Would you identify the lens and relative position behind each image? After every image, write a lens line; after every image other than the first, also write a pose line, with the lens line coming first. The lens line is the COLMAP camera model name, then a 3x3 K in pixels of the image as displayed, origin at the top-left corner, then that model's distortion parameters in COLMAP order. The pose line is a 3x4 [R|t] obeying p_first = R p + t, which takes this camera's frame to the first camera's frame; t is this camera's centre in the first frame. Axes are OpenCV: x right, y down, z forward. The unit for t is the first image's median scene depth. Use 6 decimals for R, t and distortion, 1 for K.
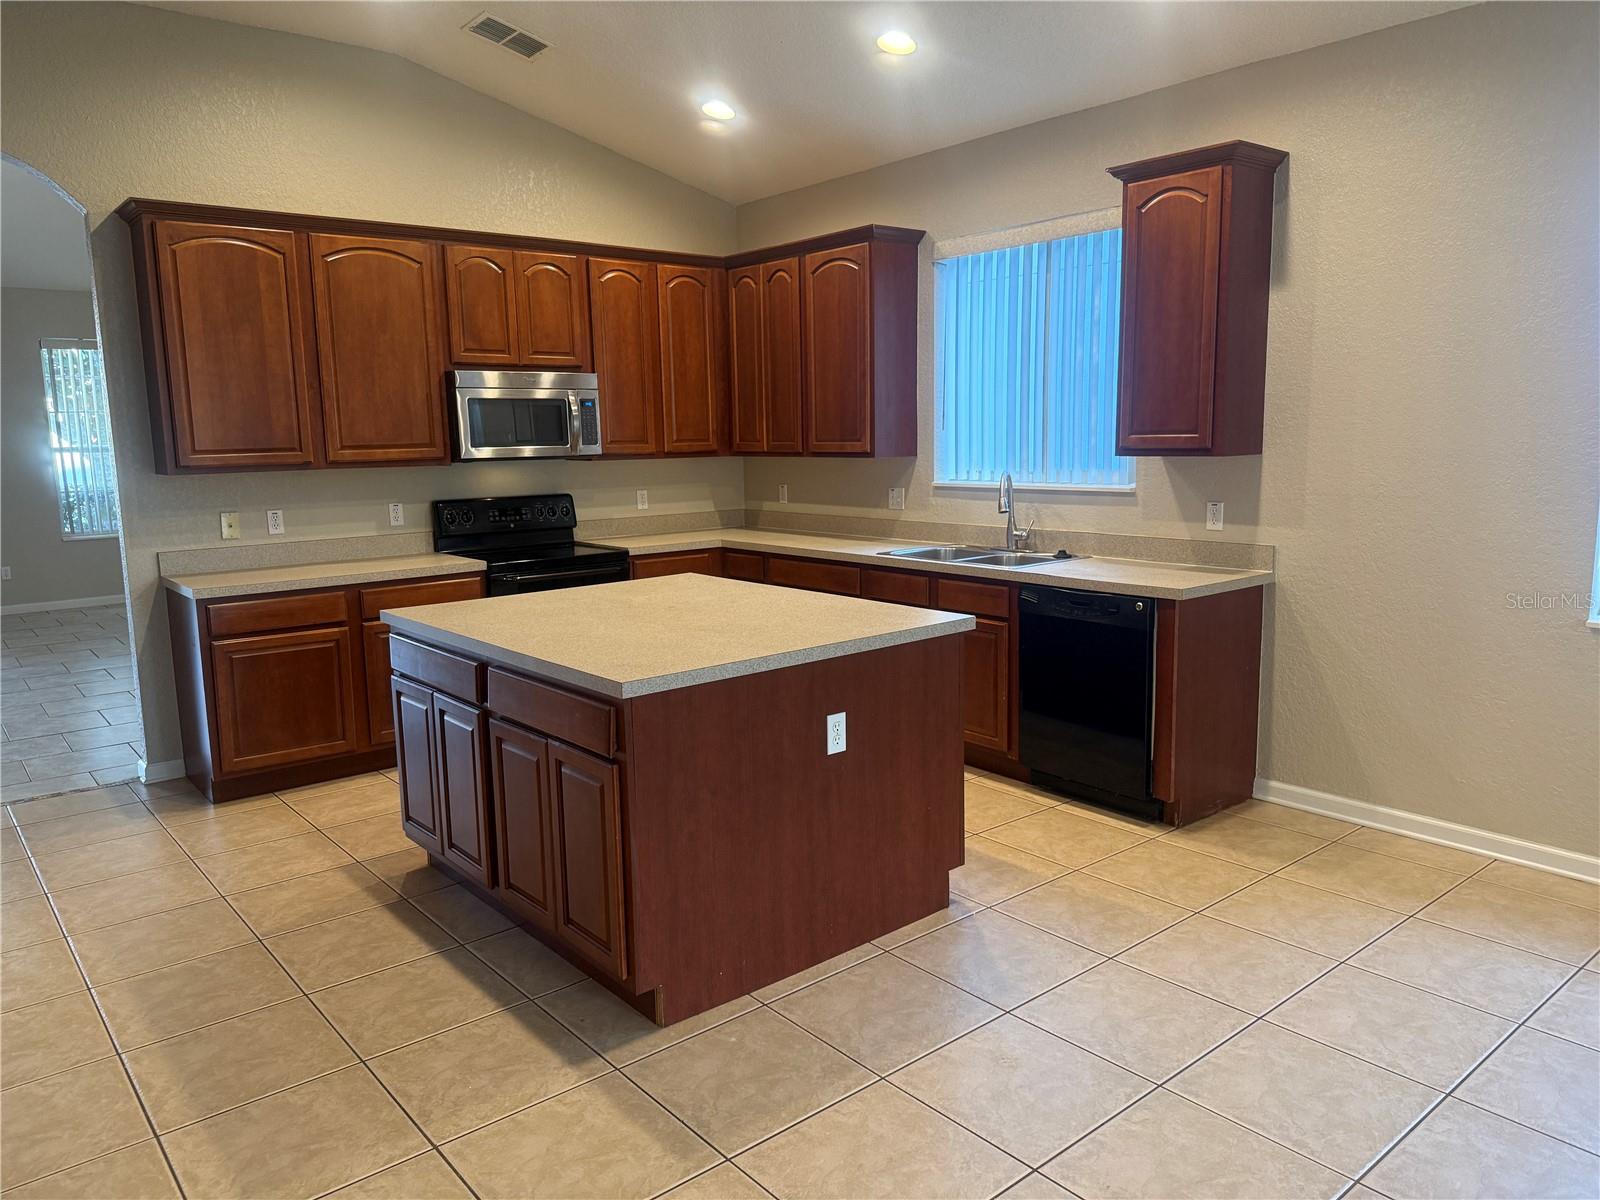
lens RADIAL K [[1133.7, 0, 759.7], [0, 1133.7, 575.0], [0, 0, 1]] dist [0.073453, -0.079583]
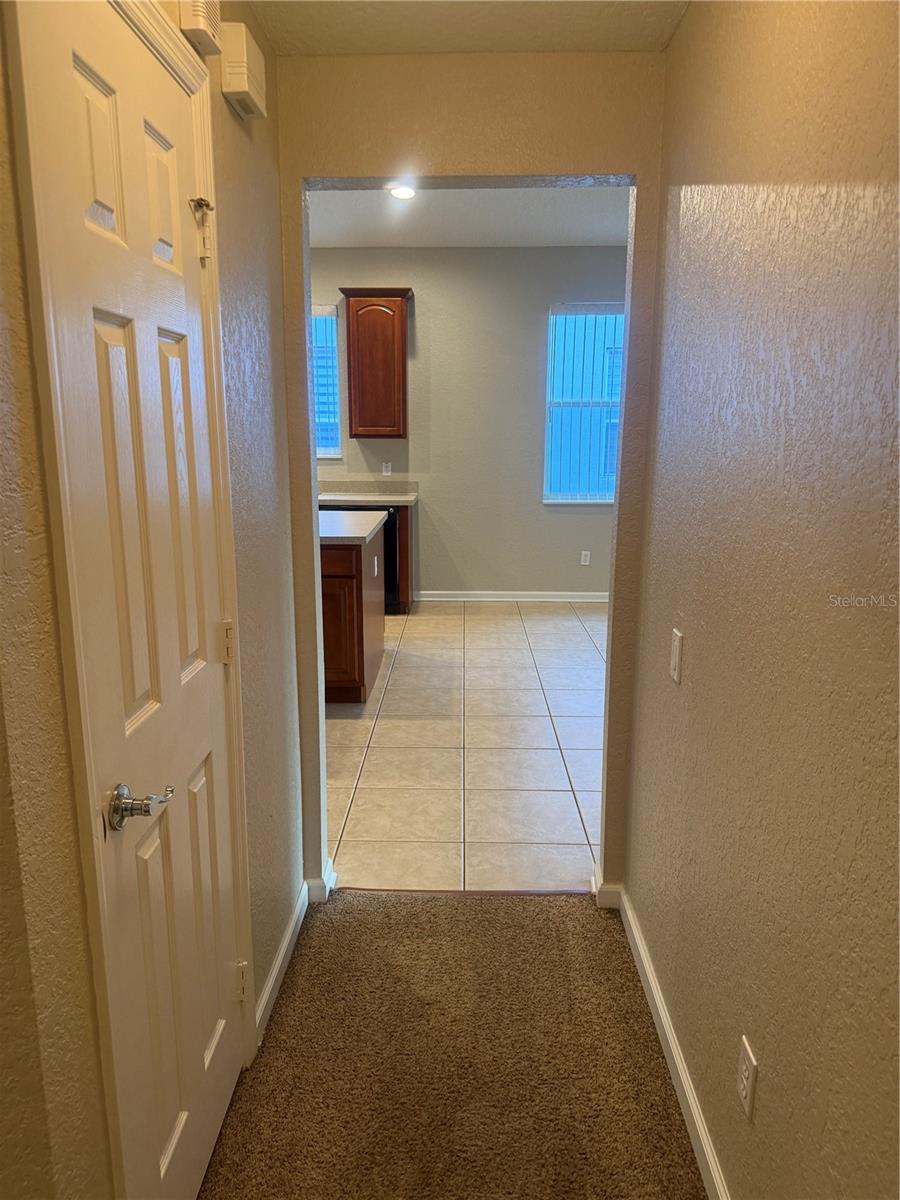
lens RADIAL K [[850.3, 0, 445.8], [0, 850.3, 602.3], [0, 0, 1]] dist [0.073453, -0.079583]
pose [[0.648679, -0.129480, 0.749967, -0.760200], [0.083167, 0.991580, 0.099260, 0.046101], [-0.756505, -0.002015, 0.653985, -0.089391]]
